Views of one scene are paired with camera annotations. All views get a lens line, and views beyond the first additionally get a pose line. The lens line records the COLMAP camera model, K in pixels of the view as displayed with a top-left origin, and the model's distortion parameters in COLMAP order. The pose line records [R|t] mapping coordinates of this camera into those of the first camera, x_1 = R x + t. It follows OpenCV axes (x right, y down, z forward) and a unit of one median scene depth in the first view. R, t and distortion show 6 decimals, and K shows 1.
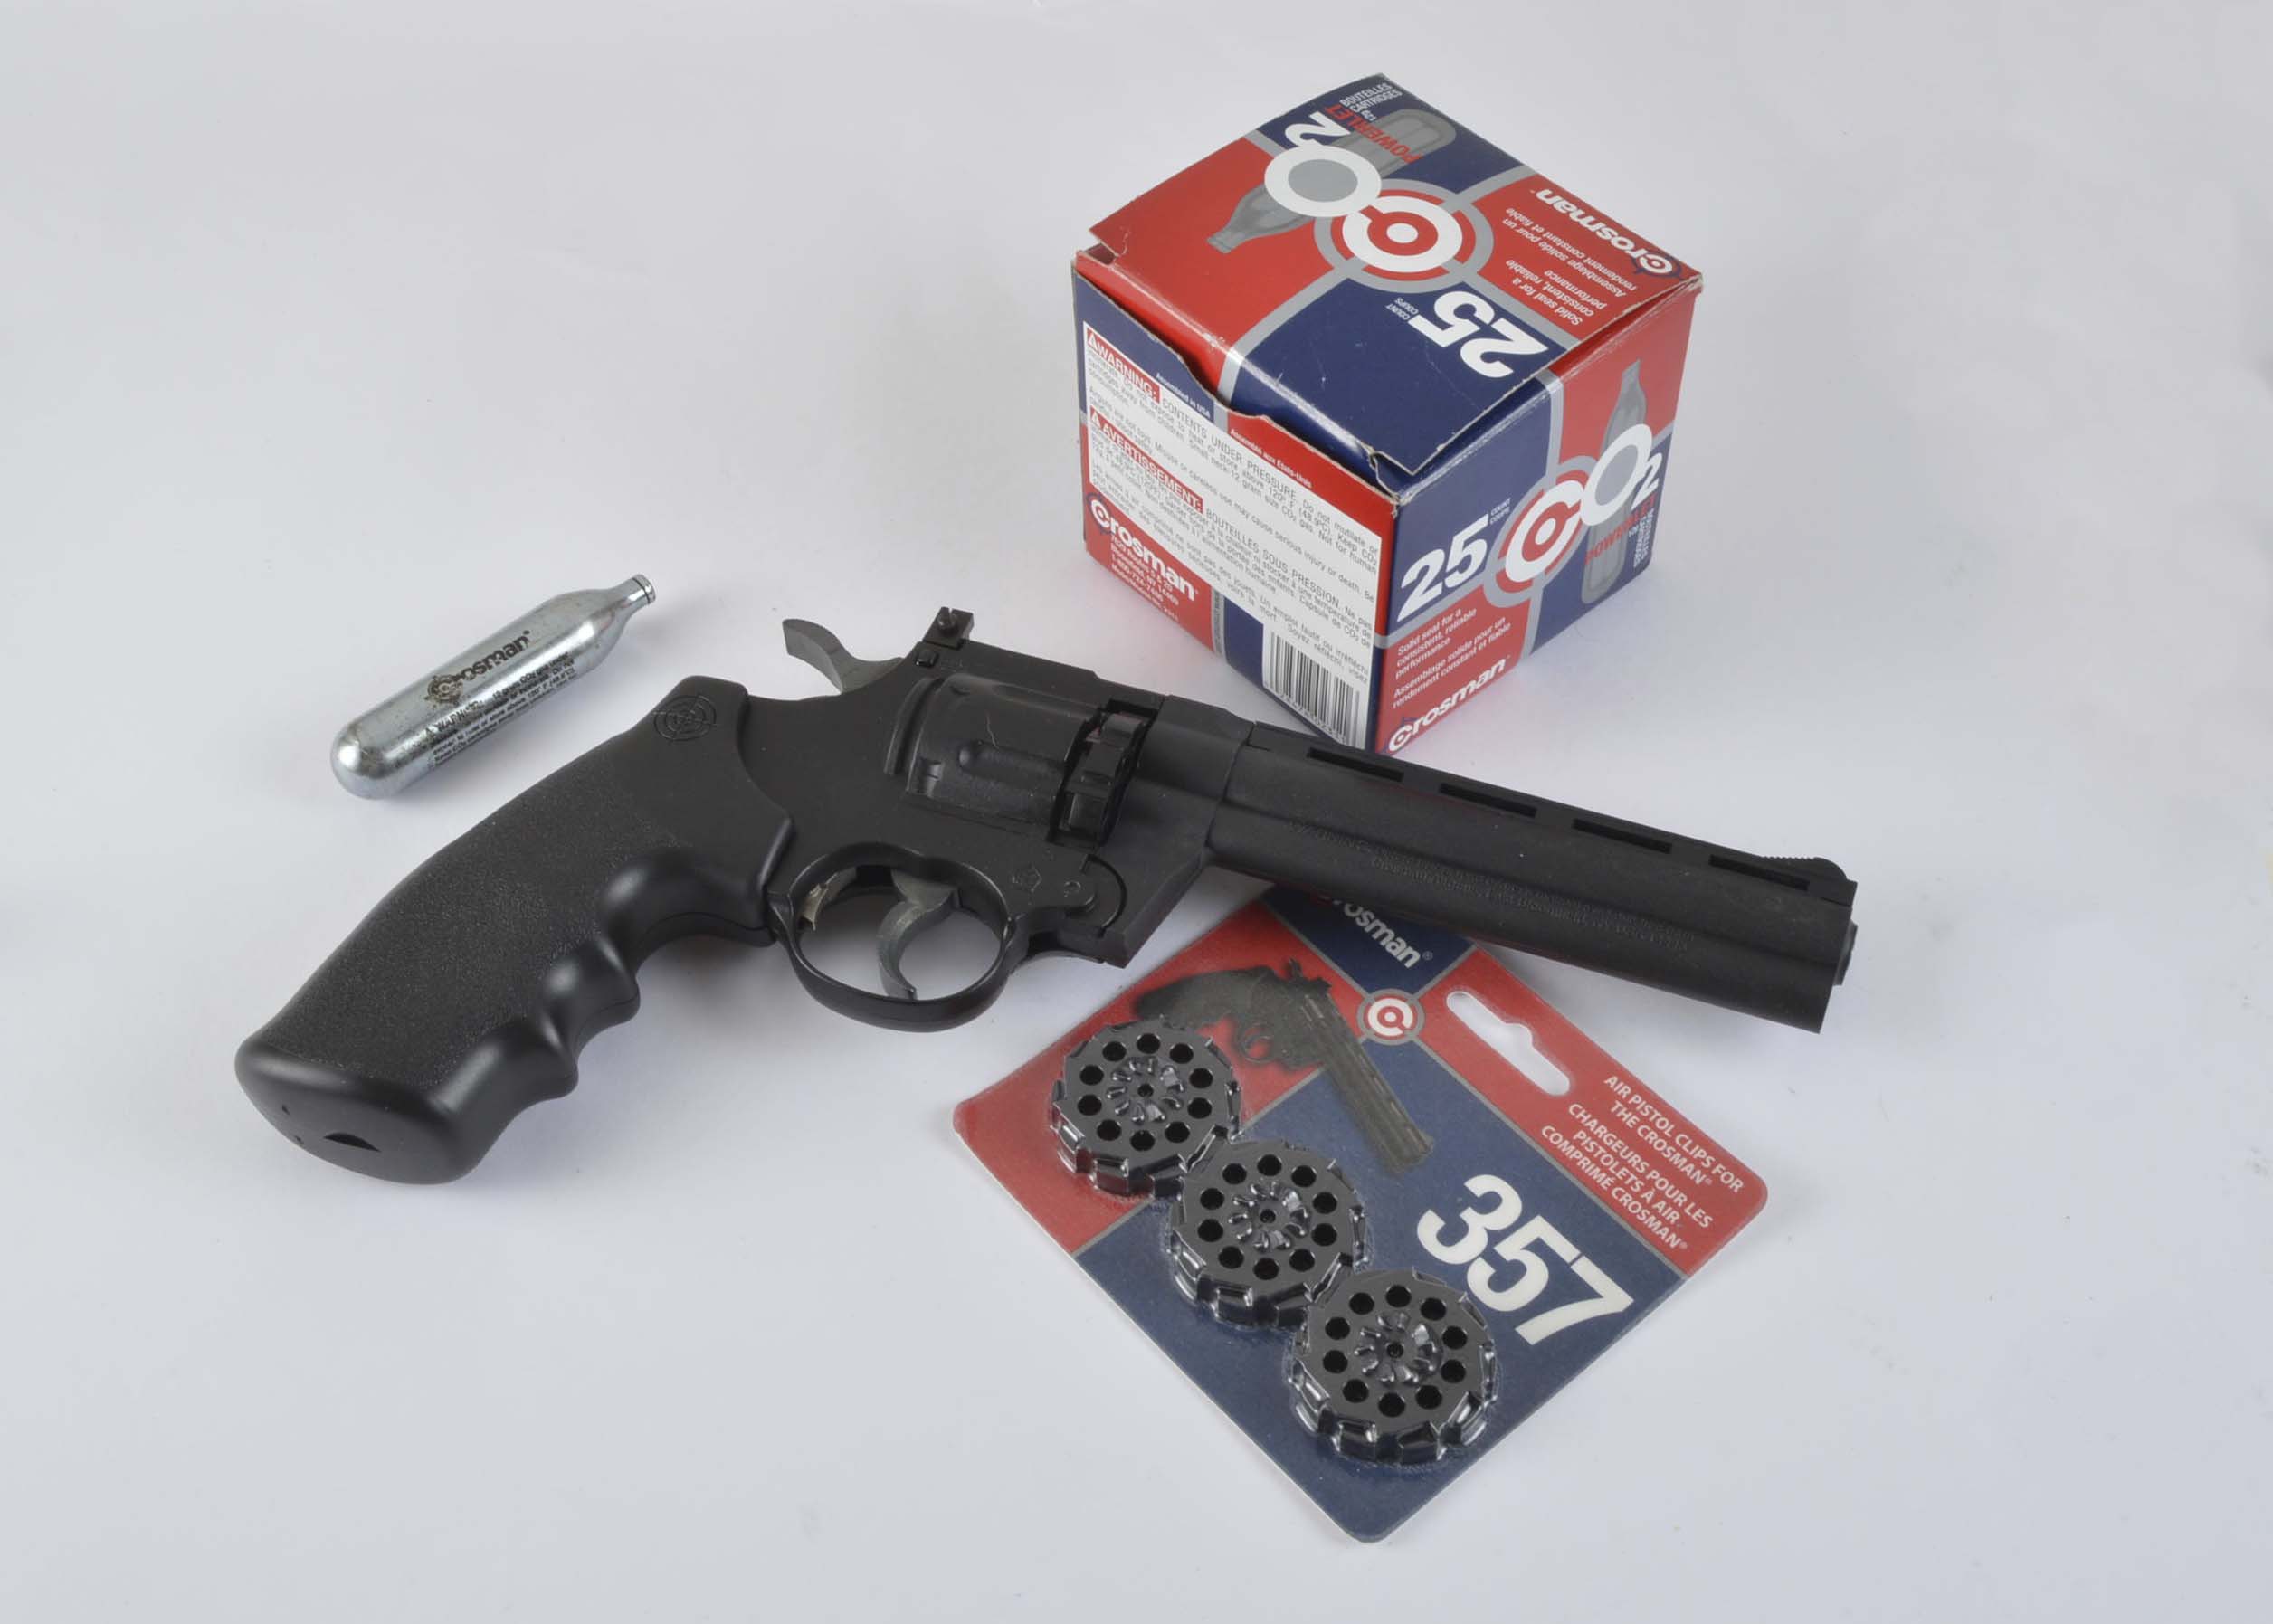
lens RADIAL K [[2840.8, 0, 1113.4], [0, 2840.8, 813.0], [0, 0, 1]] dist [-0.047519, 0.000000]
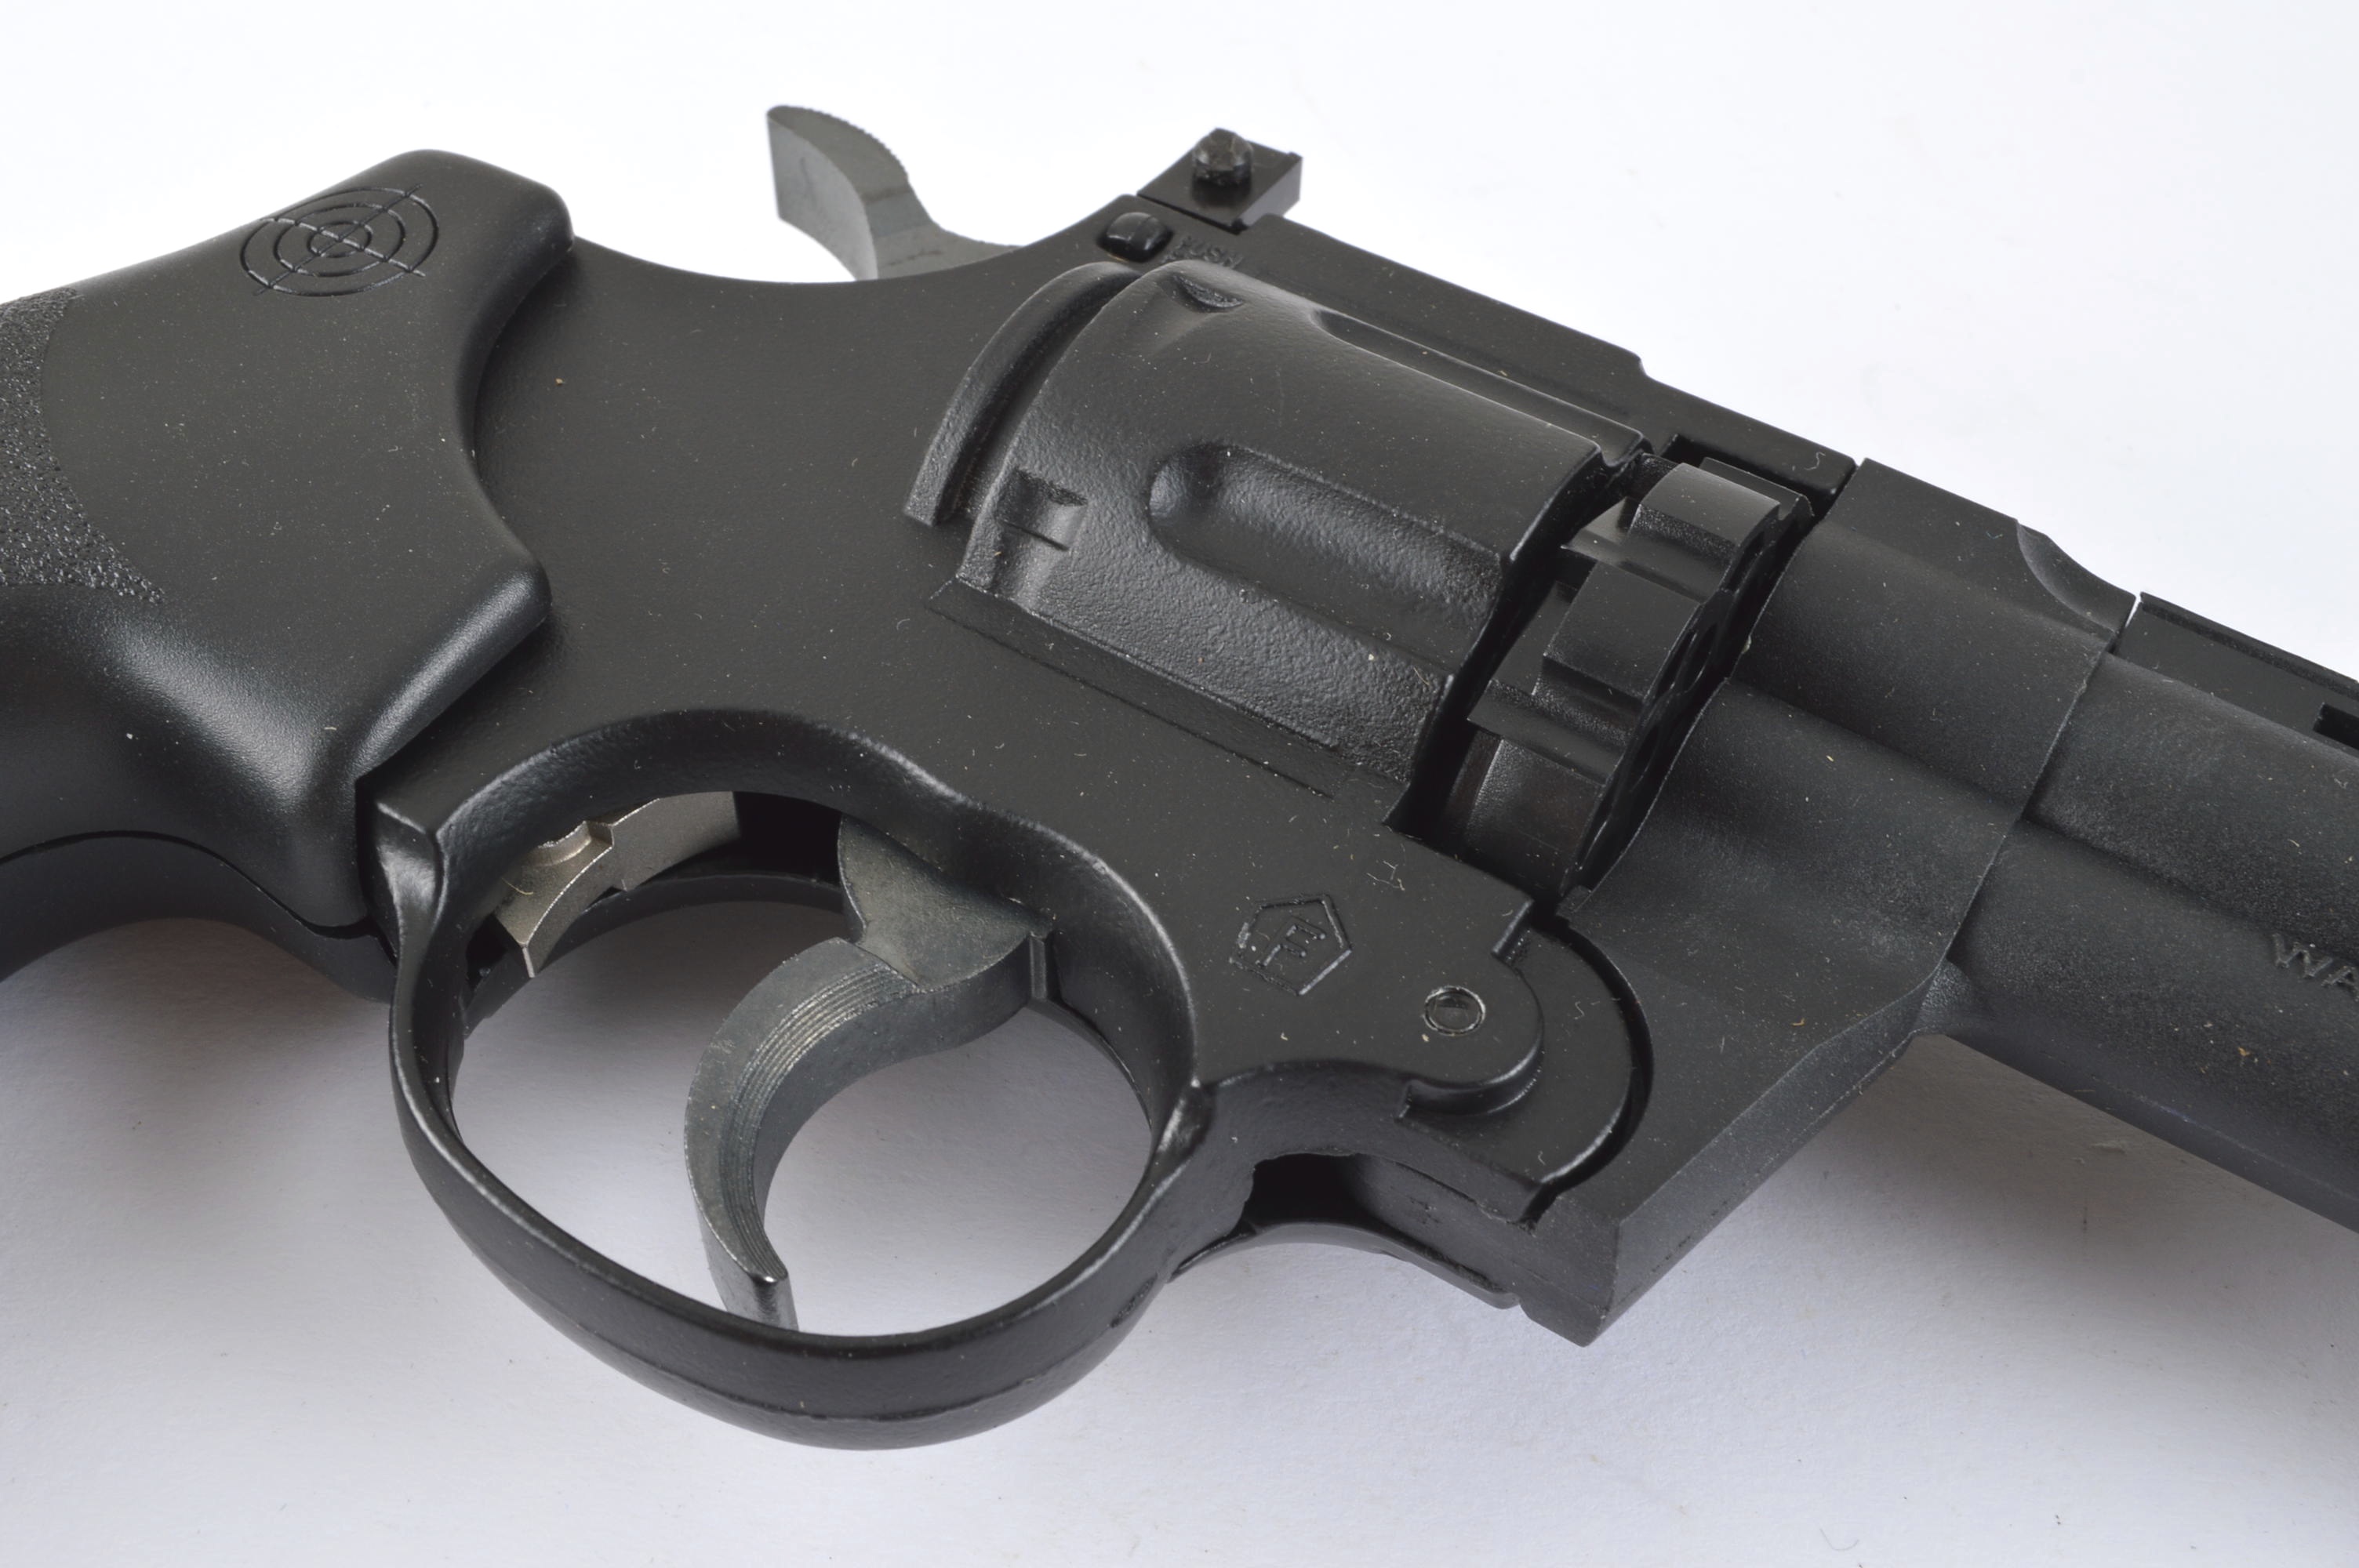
lens RADIAL K [[2626.0, 0, 1191.3], [0, 2626.0, 733.0], [0, 0, 1]] dist [-0.065764, 0.000000]
pose [[0.976113, 0.188336, -0.108319, -0.016667], [-0.196441, 0.978036, -0.069689, 0.022469], [0.092815, 0.089302, 0.991671, 0.742135]]
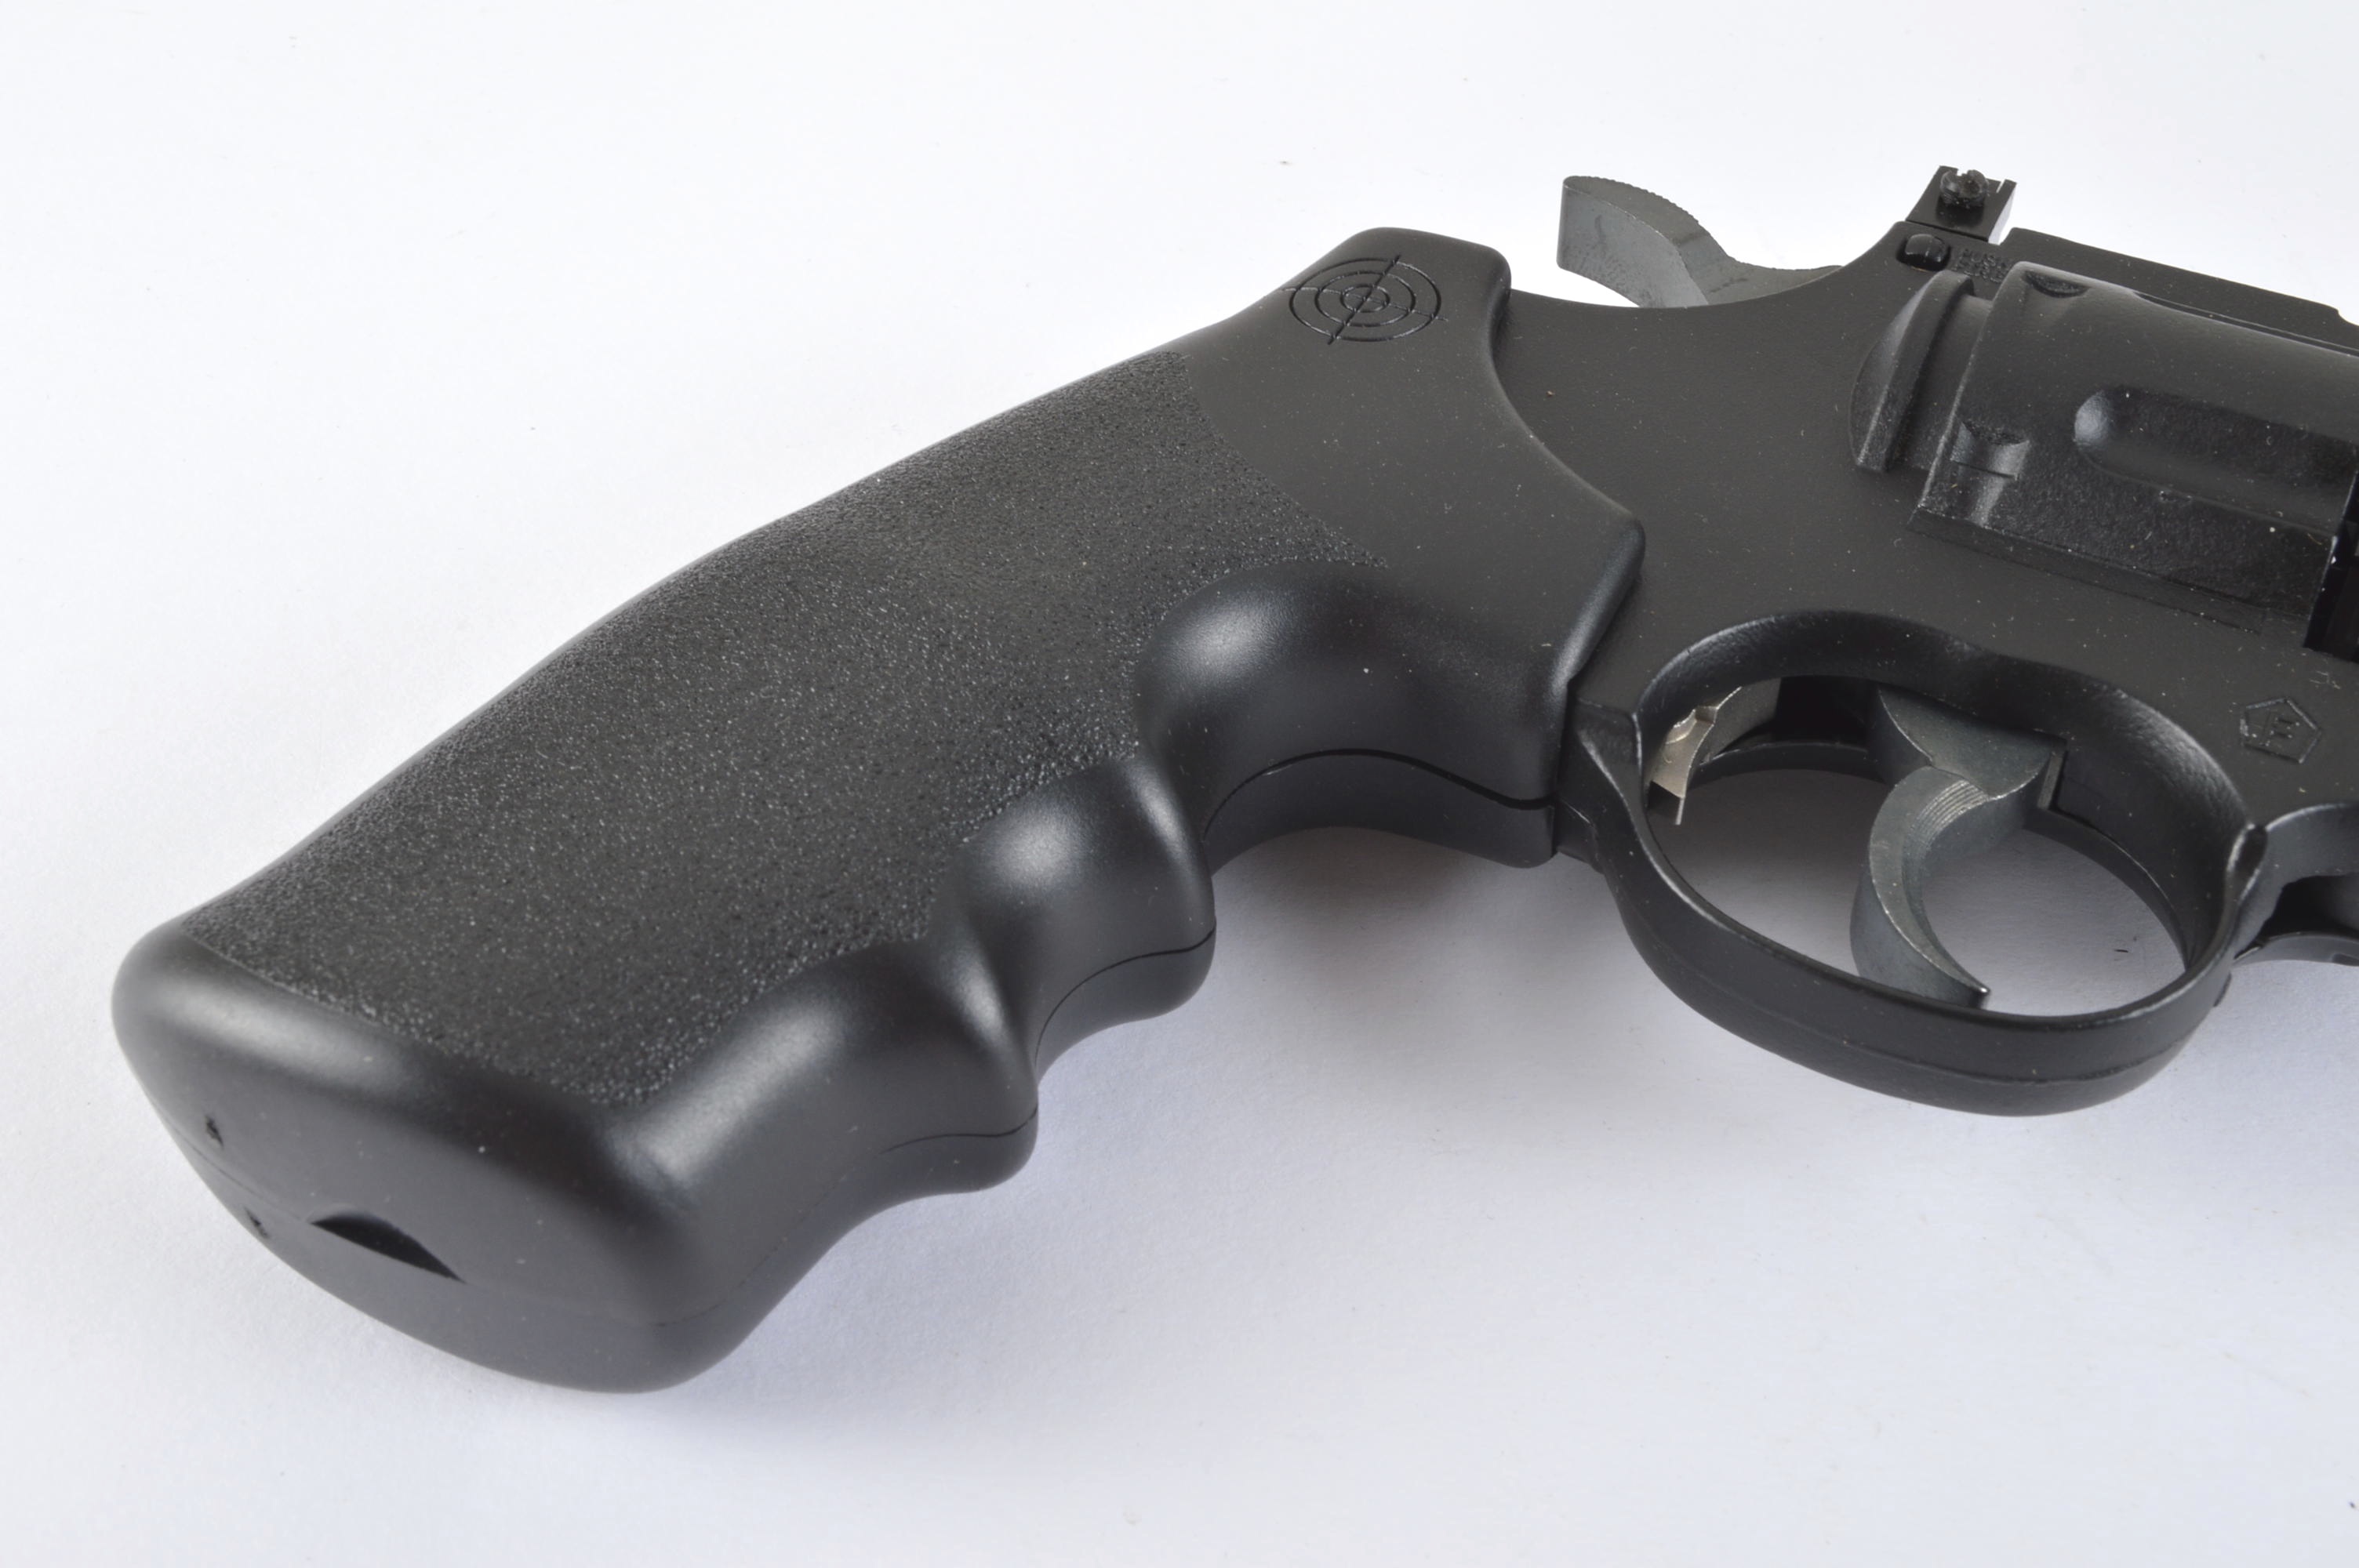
lens RADIAL K [[2626.0, 0, 1174.3], [0, 2626.0, 796.7], [0, 0, 1]] dist [-0.065764, 0.000000]
pose [[0.991336, 0.094162, -0.091574, -0.140138], [-0.101775, 0.991392, -0.082365, 0.073357], [0.083030, 0.090972, 0.992386, 0.642883]]
